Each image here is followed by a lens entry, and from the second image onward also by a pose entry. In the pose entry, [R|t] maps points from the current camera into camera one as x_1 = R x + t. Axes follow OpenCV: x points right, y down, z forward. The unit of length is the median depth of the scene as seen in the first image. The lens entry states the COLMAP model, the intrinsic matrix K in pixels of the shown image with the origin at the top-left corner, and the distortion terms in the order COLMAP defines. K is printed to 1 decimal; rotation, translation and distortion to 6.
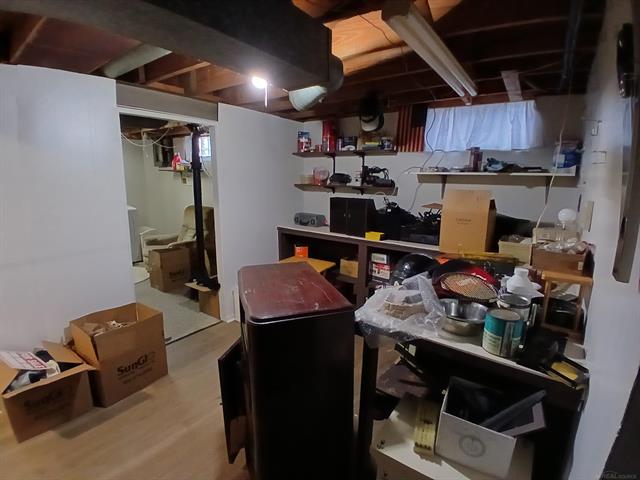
lens RADIAL K [[319.8, 0, 320.0], [0, 319.8, 240.0], [0, 0, 1]] dist [0.000594, -0.000374]
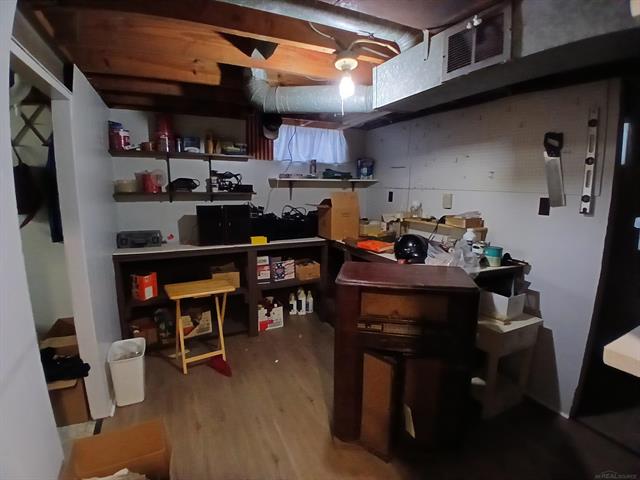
lens RADIAL K [[319.8, 0, 320.0], [0, 319.8, 240.0], [0, 0, 1]] dist [0.000594, -0.000374]
pose [[0.480833, -0.157860, 0.862485, -0.599423], [0.173120, 0.981388, 0.083108, -0.061232], [-0.859552, 0.109352, 0.499212, 0.311577]]
